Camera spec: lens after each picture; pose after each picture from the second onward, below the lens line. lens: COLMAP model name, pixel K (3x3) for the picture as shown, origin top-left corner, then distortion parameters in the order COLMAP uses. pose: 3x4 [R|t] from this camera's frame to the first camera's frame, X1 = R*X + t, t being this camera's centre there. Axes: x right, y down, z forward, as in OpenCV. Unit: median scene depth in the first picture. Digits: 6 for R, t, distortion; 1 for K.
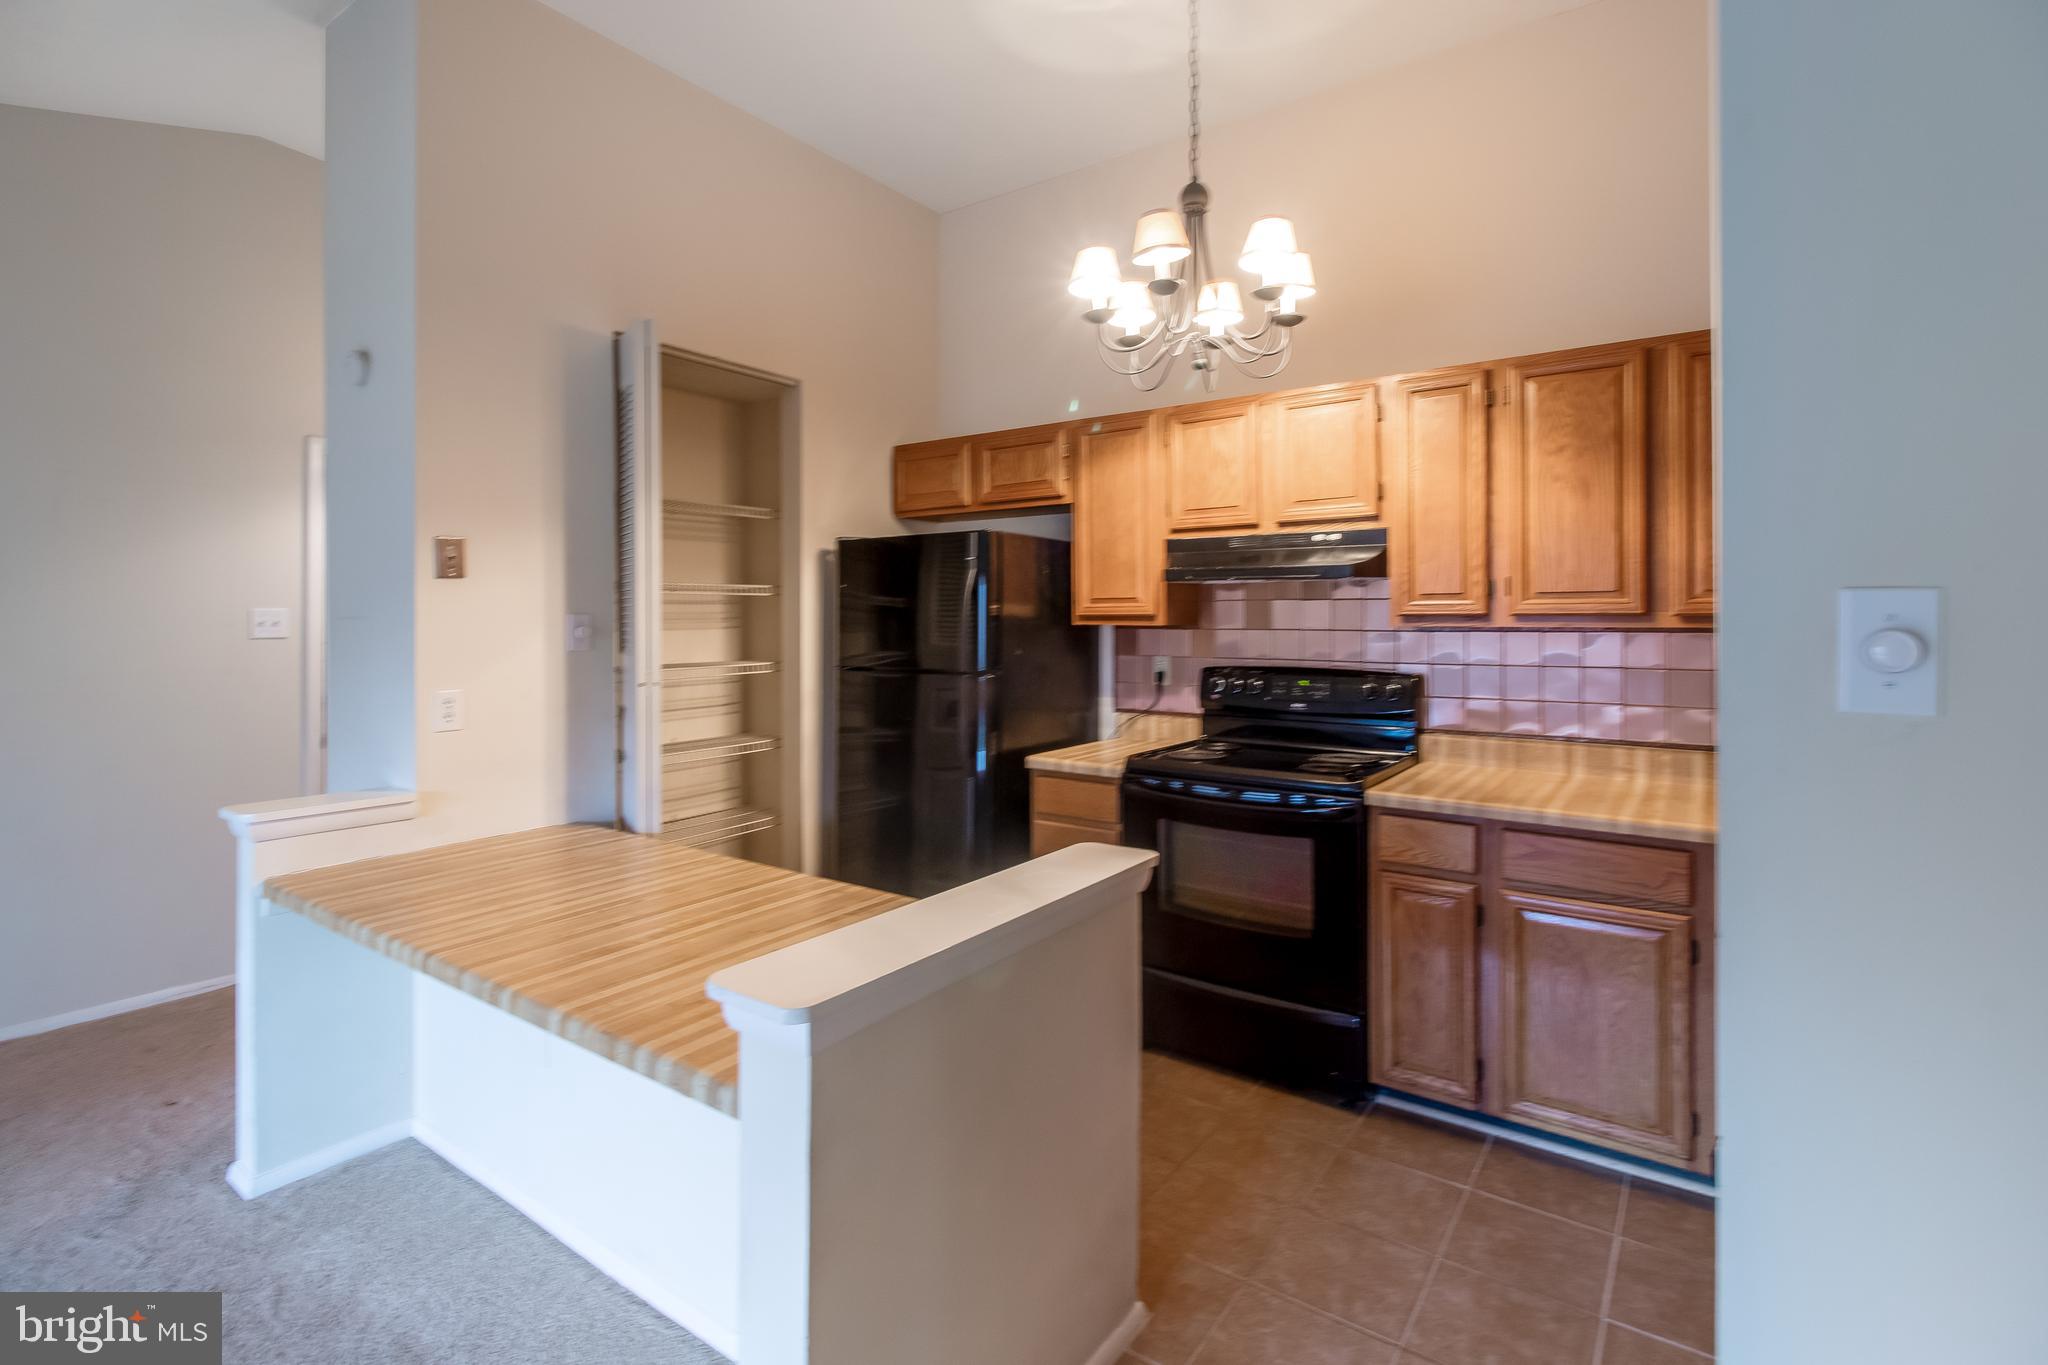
lens RADIAL K [[956.8, 0, 1030.9], [0, 956.8, 617.8], [0, 0, 1]] dist [-0.000085, -0.000255]
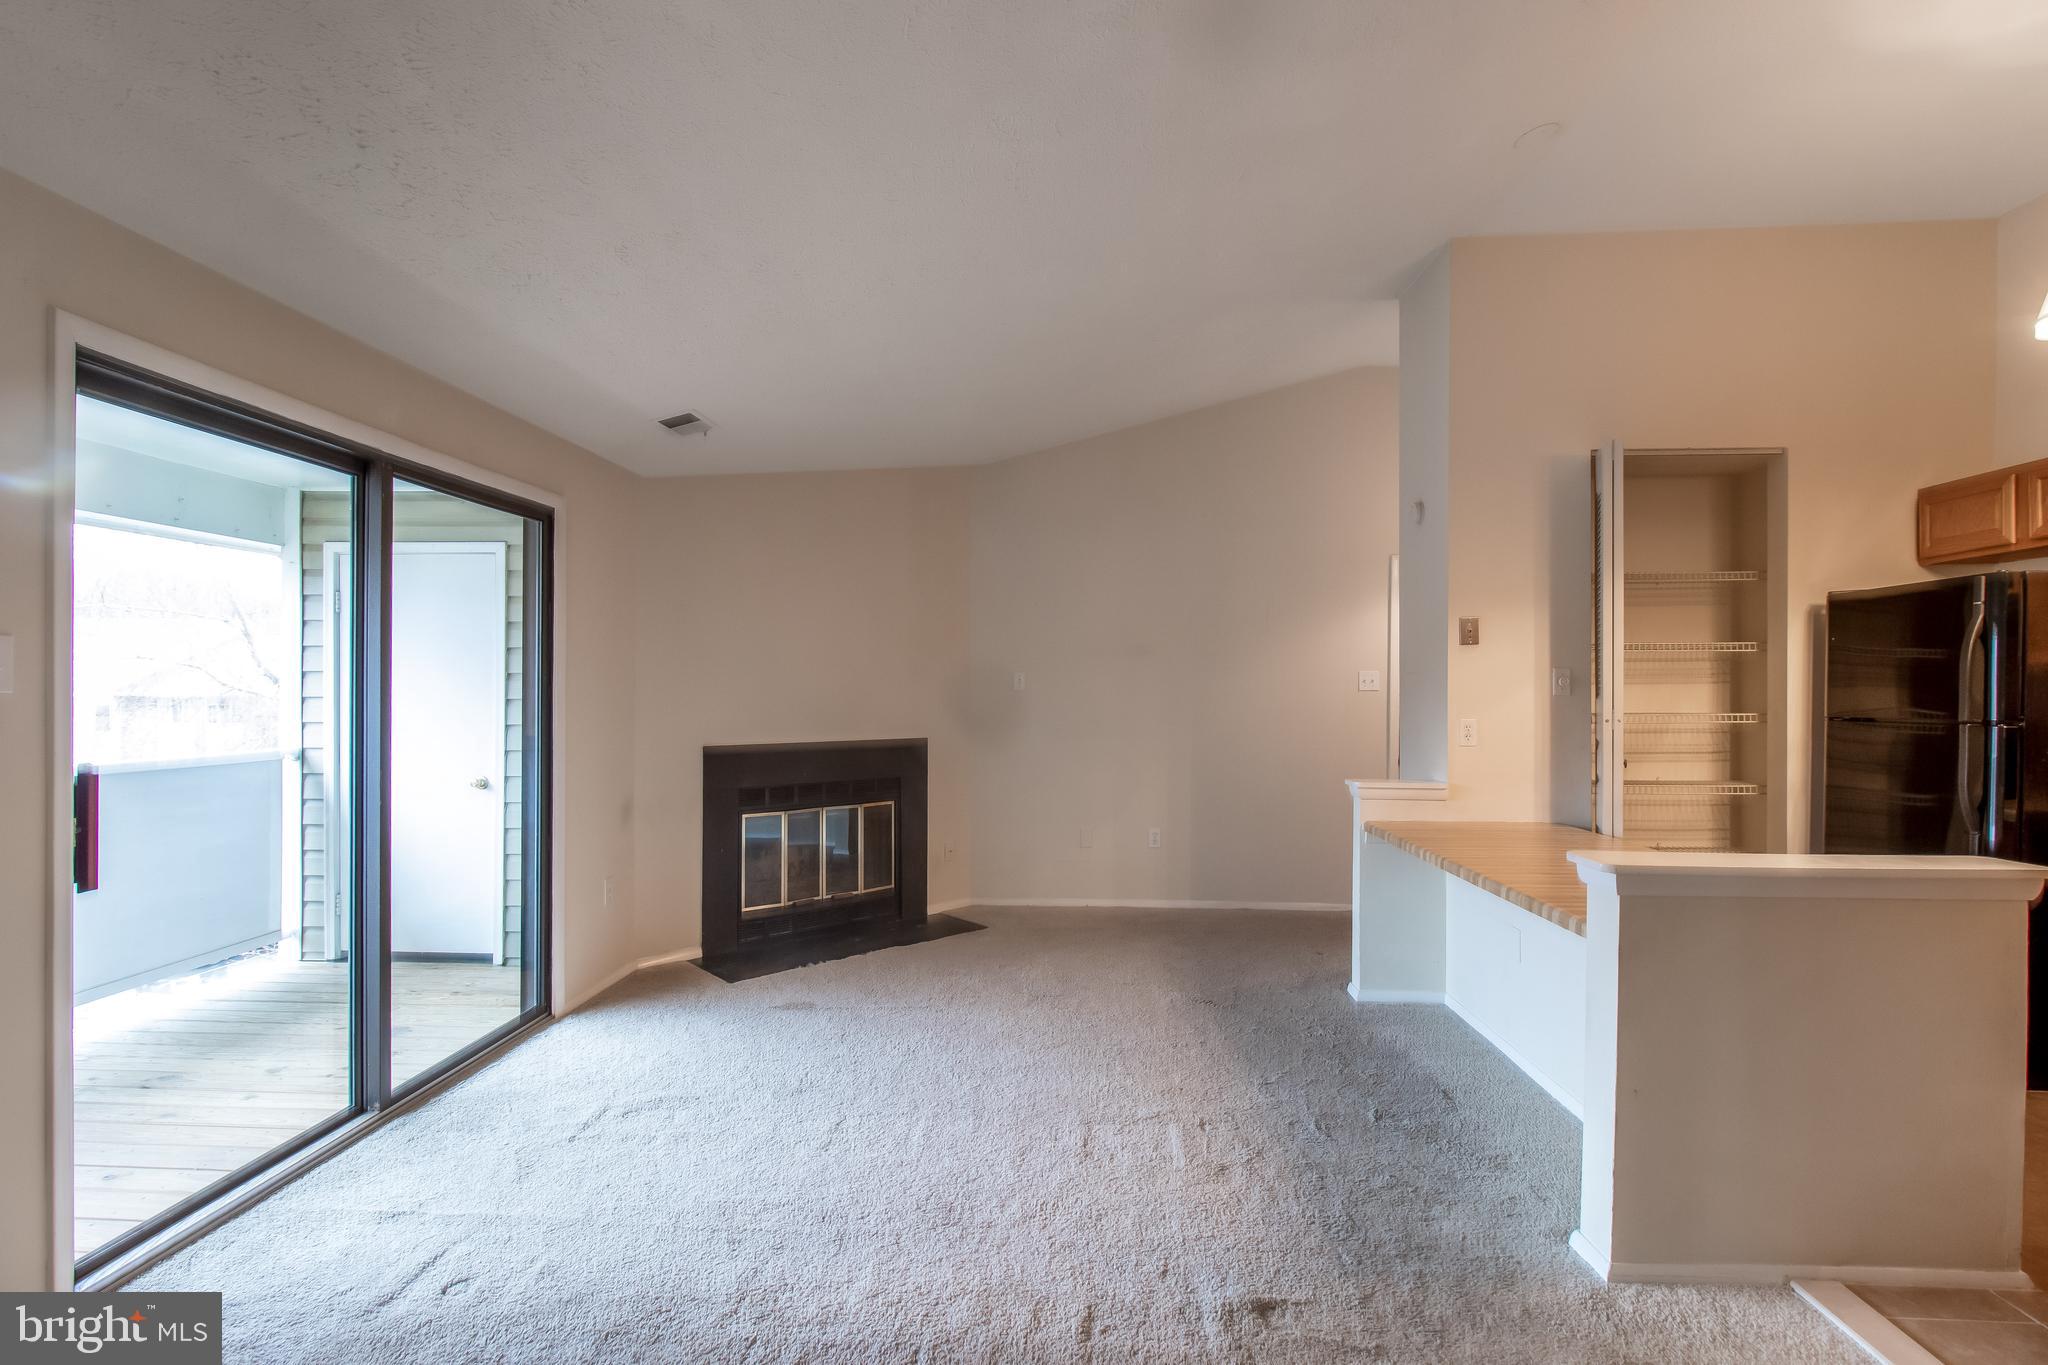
lens RADIAL K [[971.0, 0, 1013.5], [0, 971.0, 692.8], [0, 0, 1]] dist [0.003653, -0.006883]
pose [[0.520542, 0.001993, -0.853834, 0.271136], [-0.003610, 0.999993, 0.000133, 0.030679], [0.853829, 0.003013, 0.520545, -0.339619]]
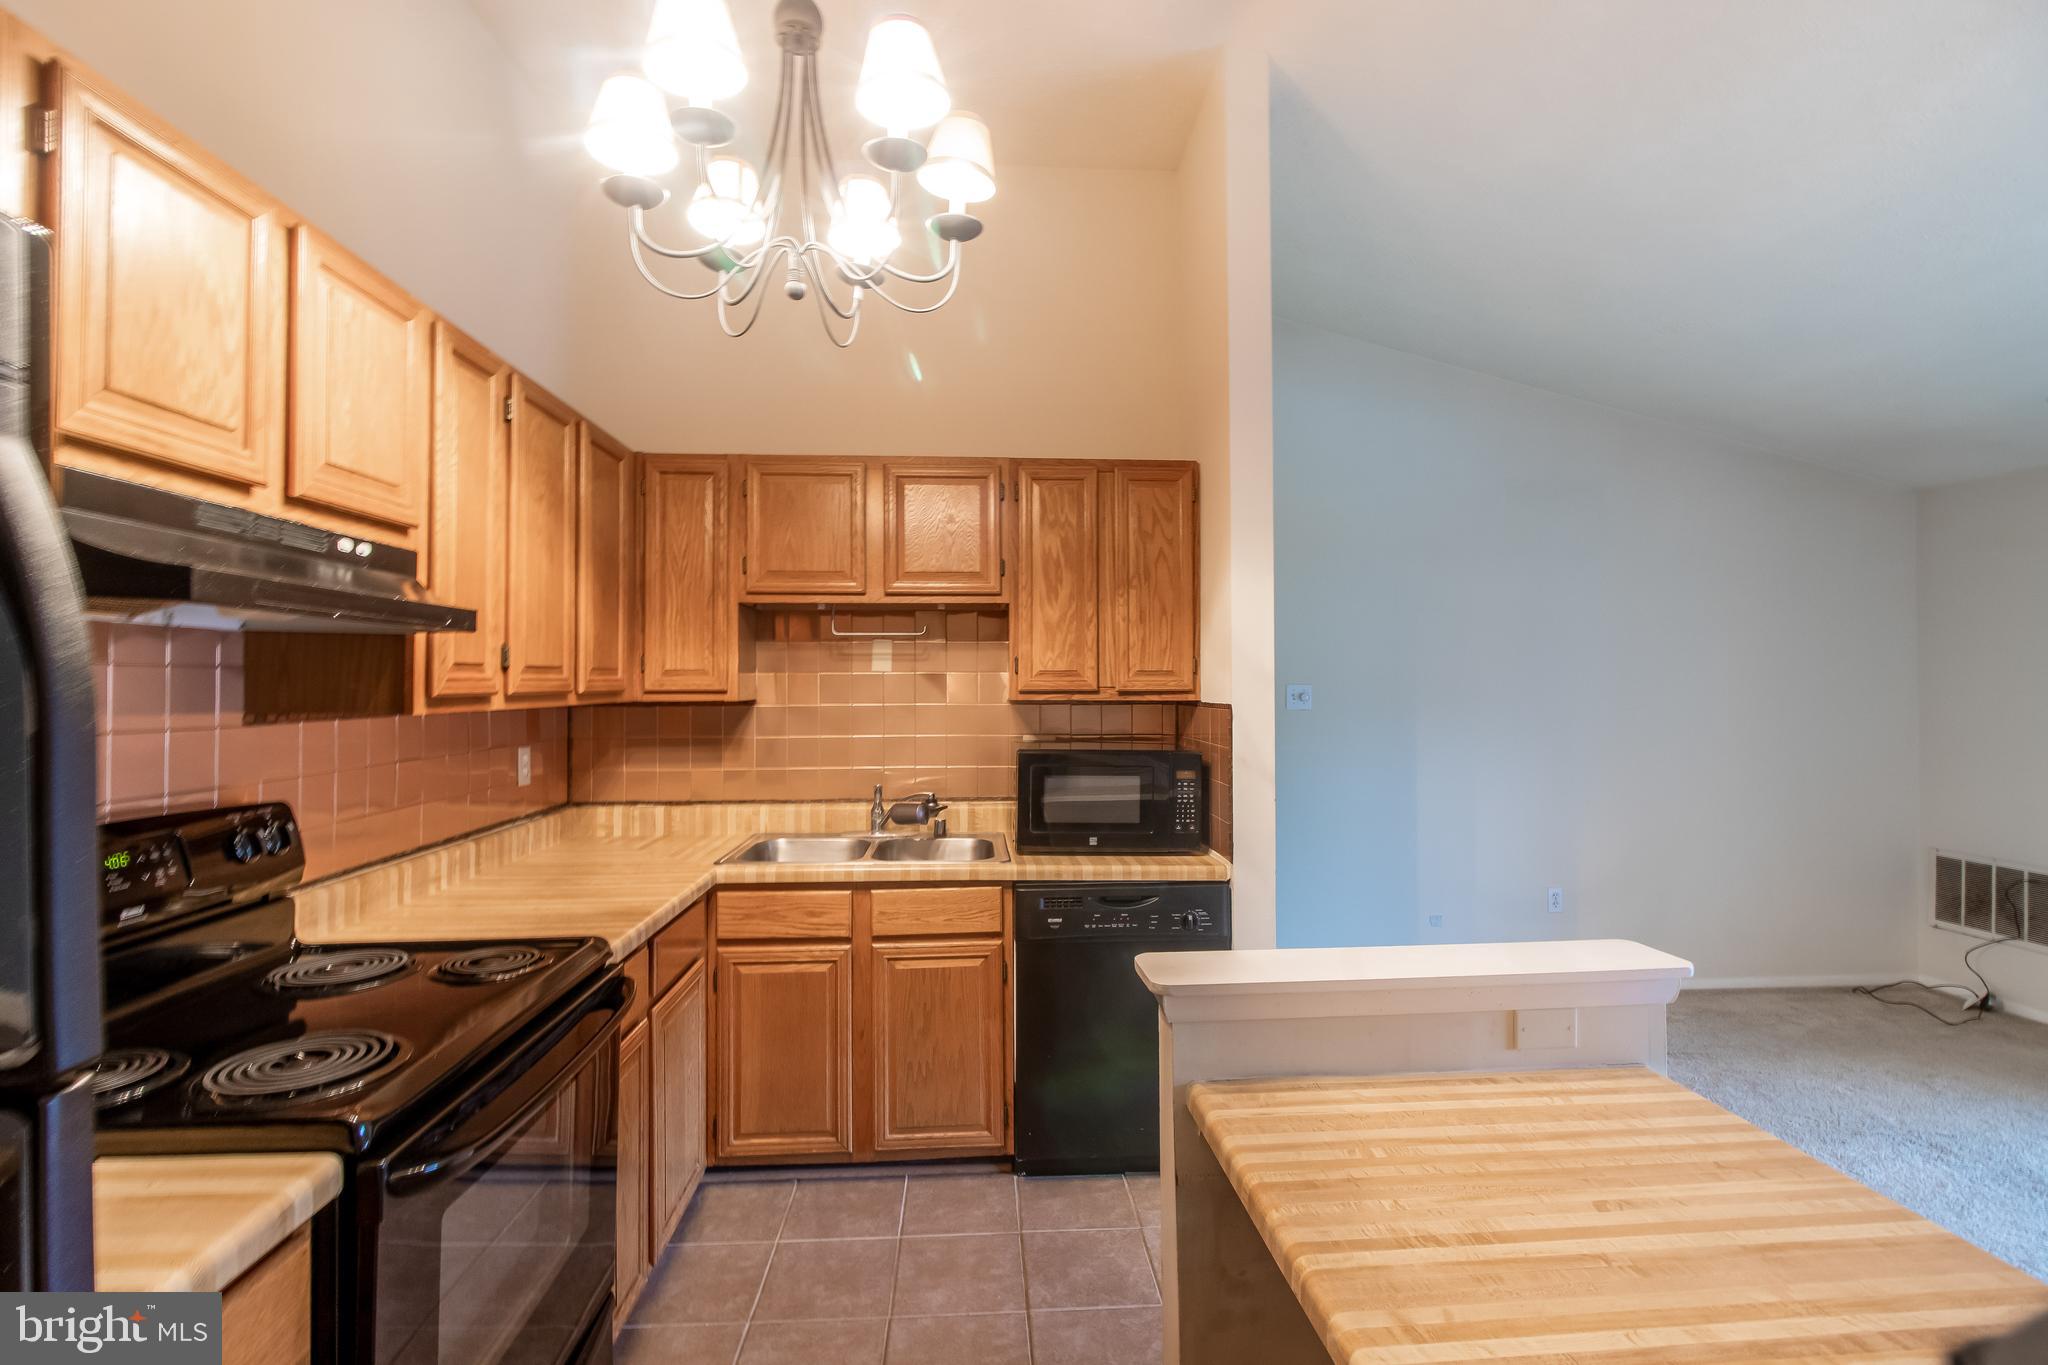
lens RADIAL K [[958.8, 0, 1022.7], [0, 958.8, 672.4], [0, 0, 1]] dist [0.000094, -0.005920]
pose [[-0.631663, 0.013050, 0.775133, -0.306692], [0.008316, 0.999915, -0.010058, -0.007745], [-0.775198, 0.000093, -0.631718, 0.997633]]
